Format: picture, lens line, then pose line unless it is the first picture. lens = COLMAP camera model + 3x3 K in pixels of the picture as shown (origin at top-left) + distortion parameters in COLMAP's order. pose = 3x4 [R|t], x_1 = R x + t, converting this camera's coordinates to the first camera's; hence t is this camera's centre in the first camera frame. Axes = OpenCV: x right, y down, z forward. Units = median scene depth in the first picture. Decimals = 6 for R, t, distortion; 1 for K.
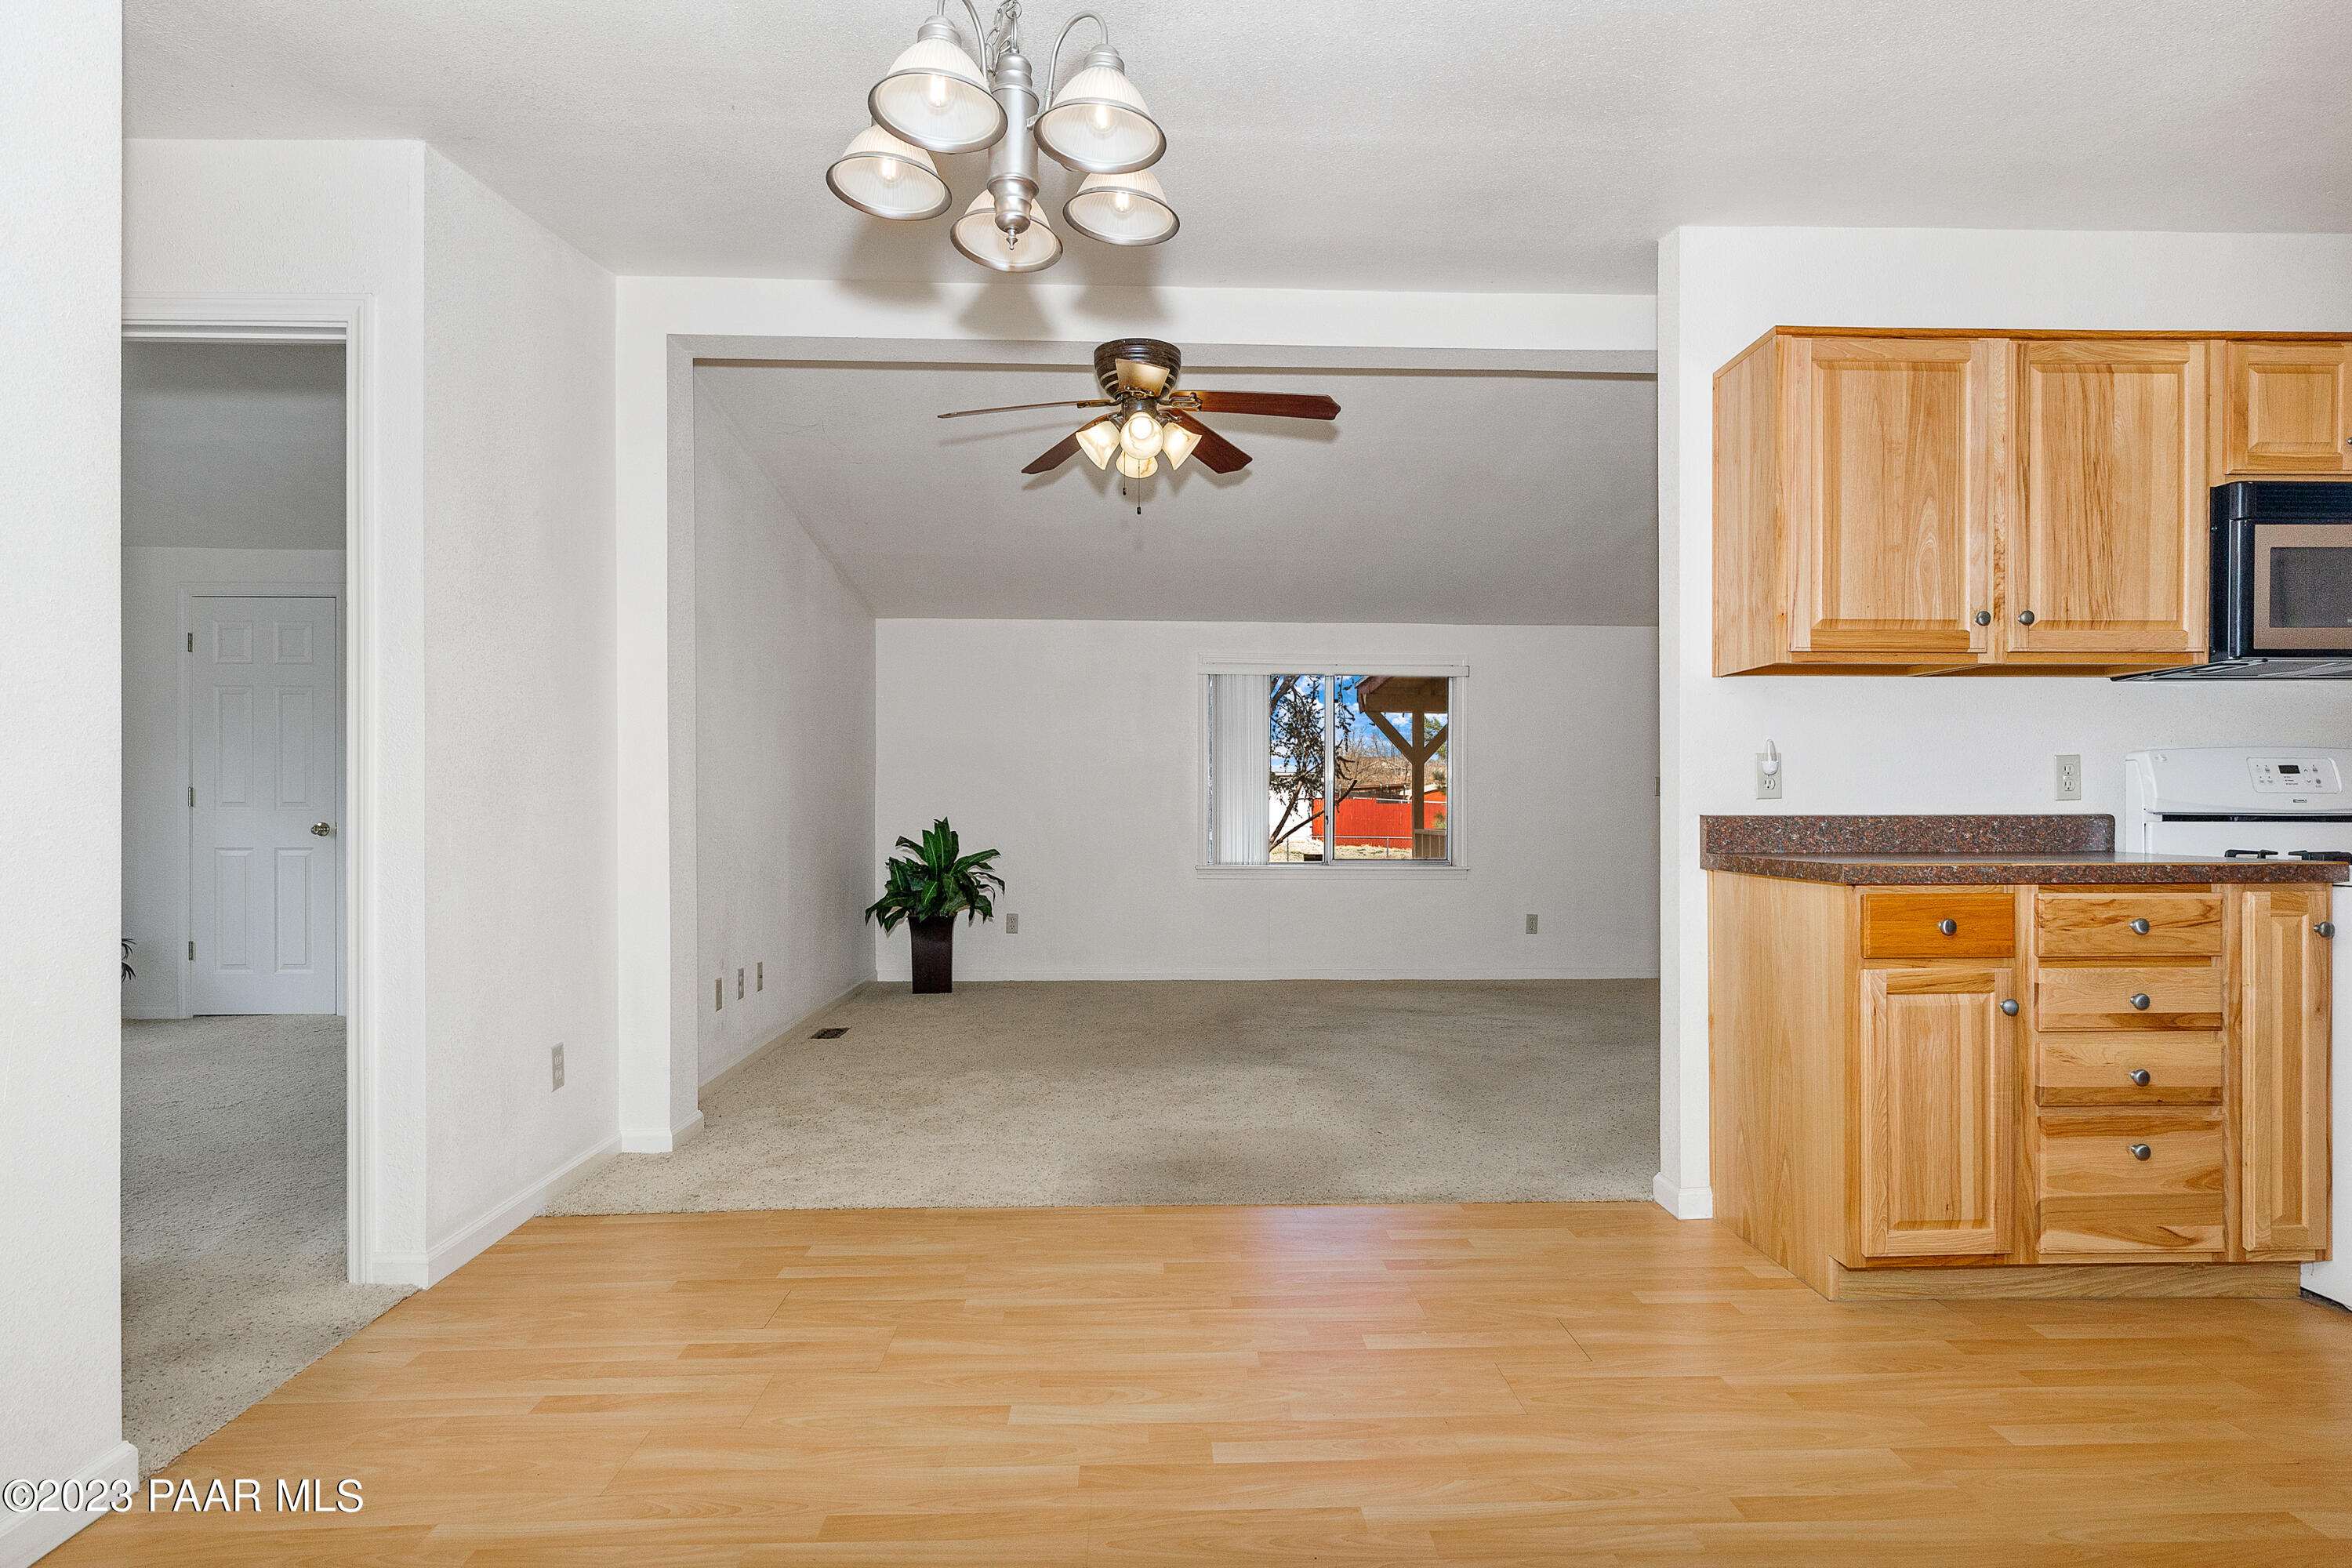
lens RADIAL K [[1206.0, 0, 1176.0], [0, 1206.0, 784.0], [0, 0, 1]] dist [-0.000048, 0.000936]
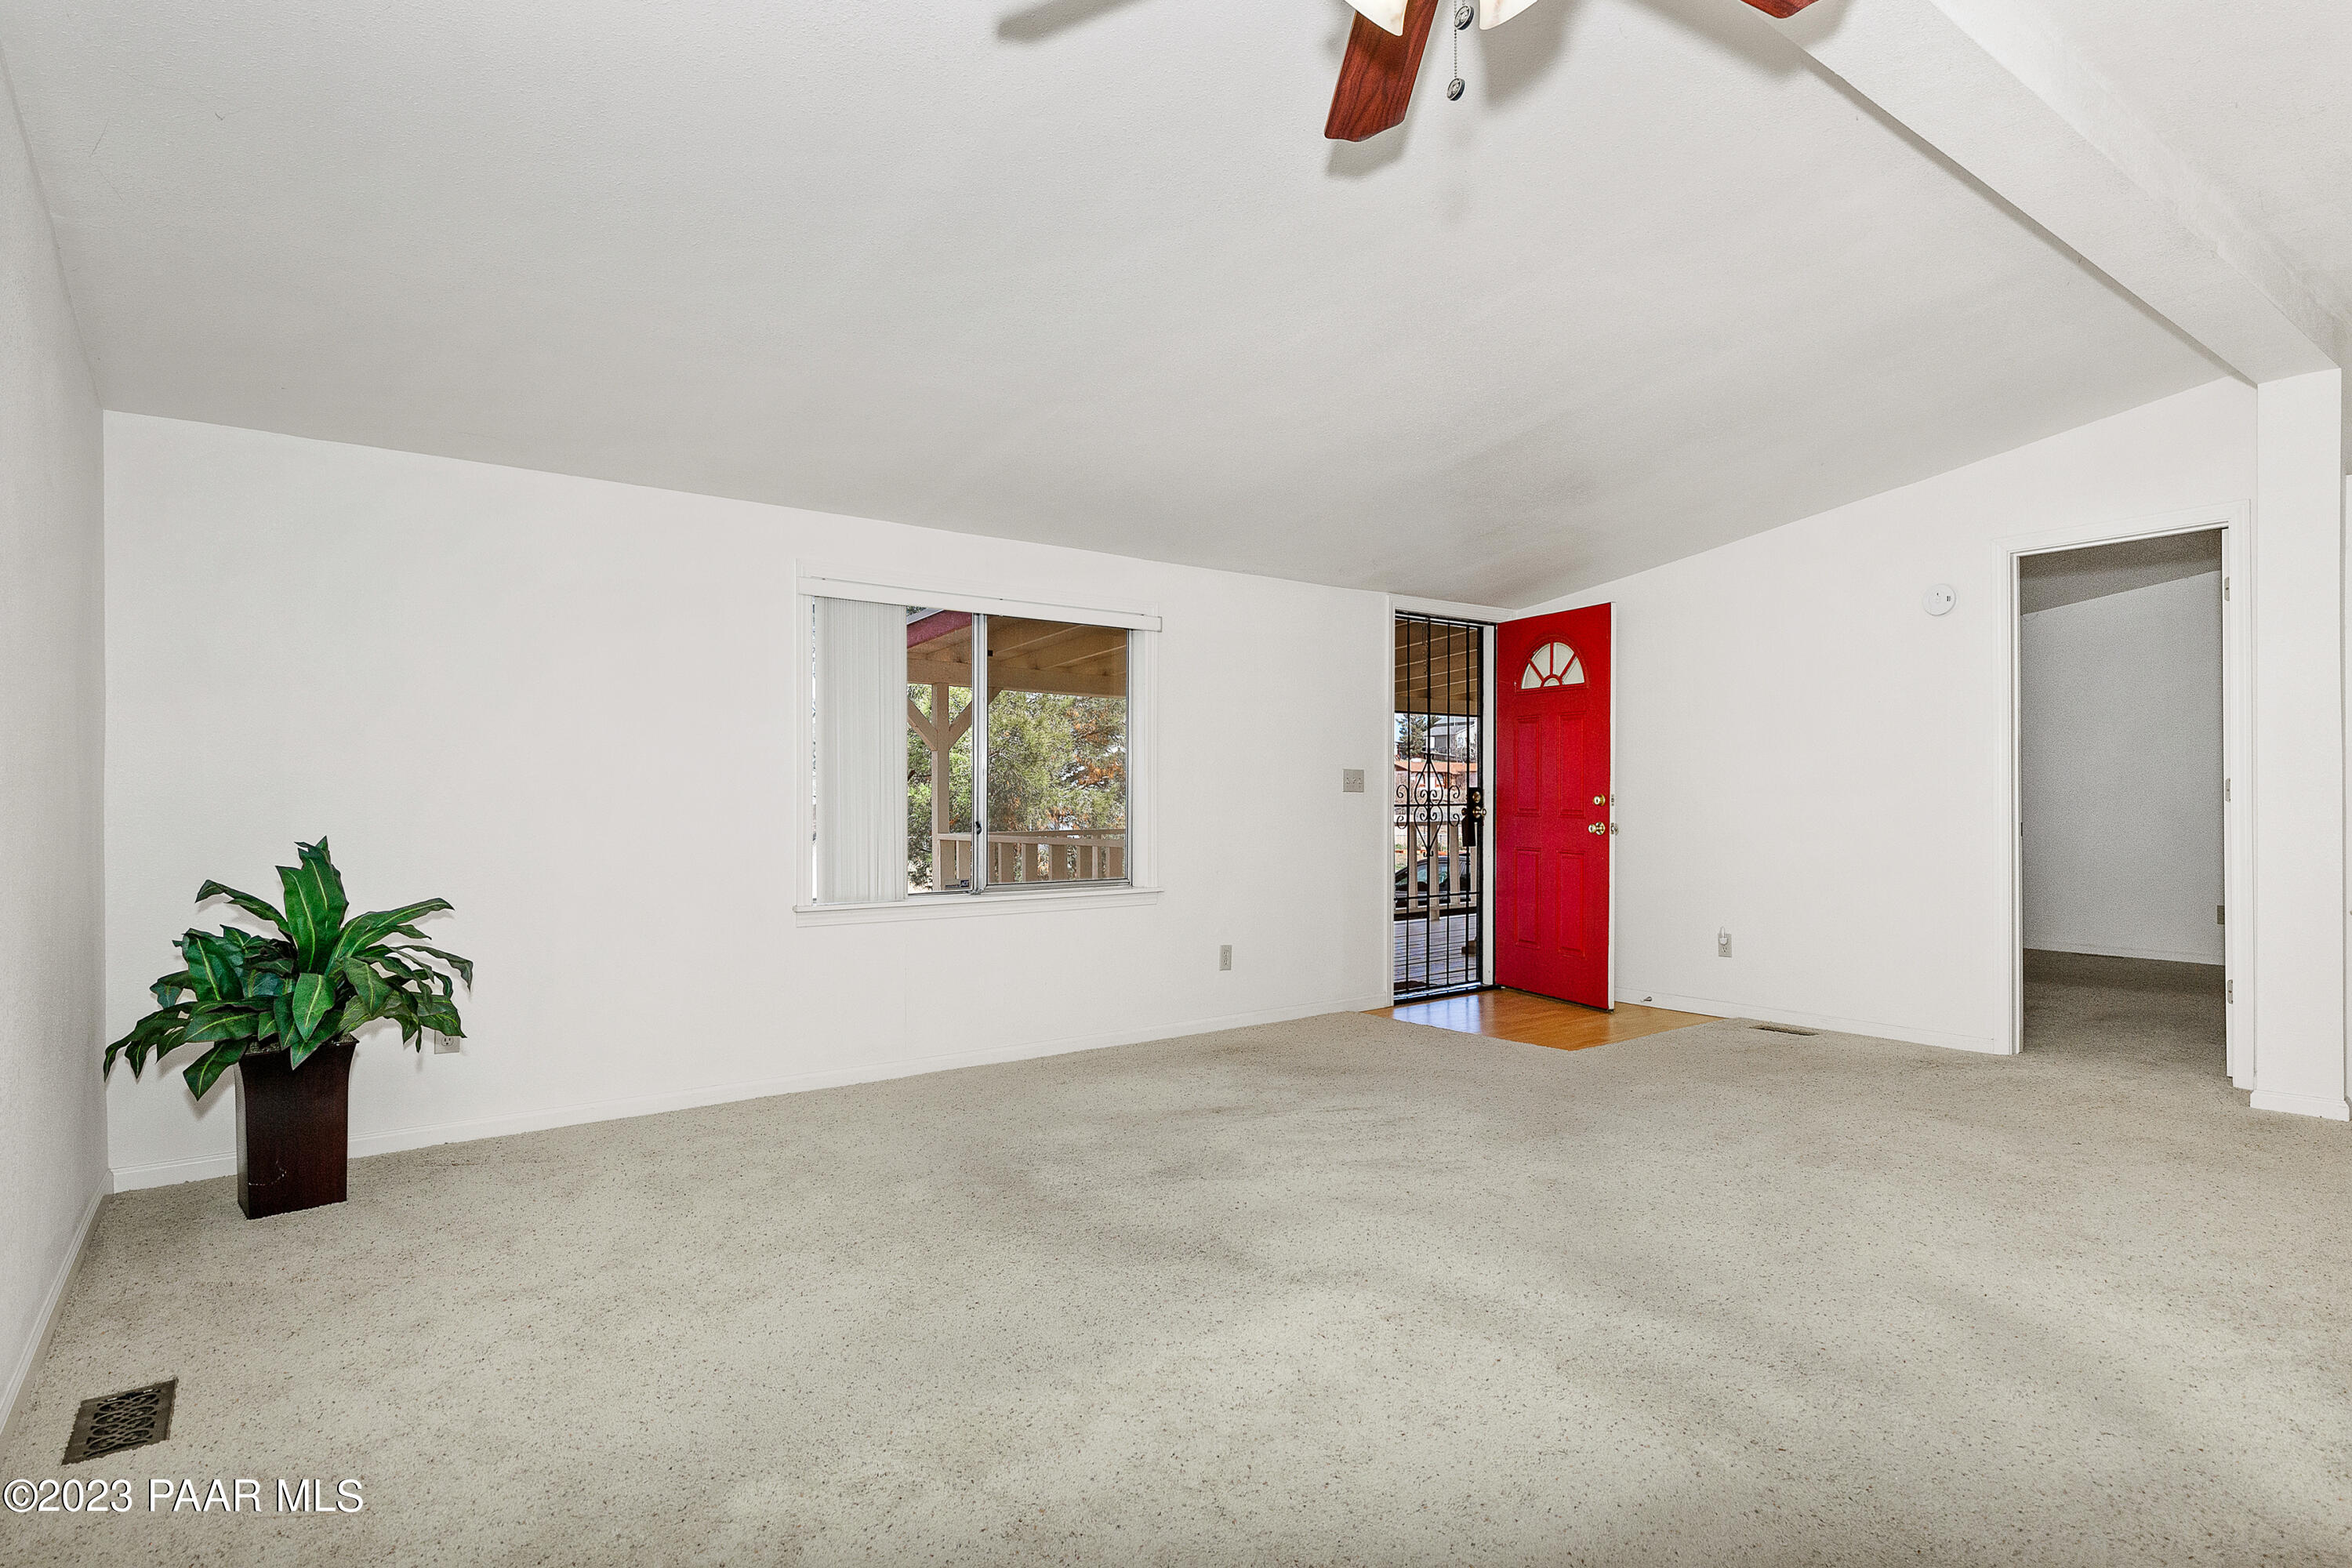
lens RADIAL K [[1206.0, 0, 1176.0], [0, 1206.0, 784.0], [0, 0, 1]] dist [-0.000048, 0.000936]
pose [[0.820430, 0.002259, 0.571742, -0.187020], [-0.004670, 0.999985, 0.002750, 0.003536], [-0.571728, -0.004926, 0.820429, 0.407413]]
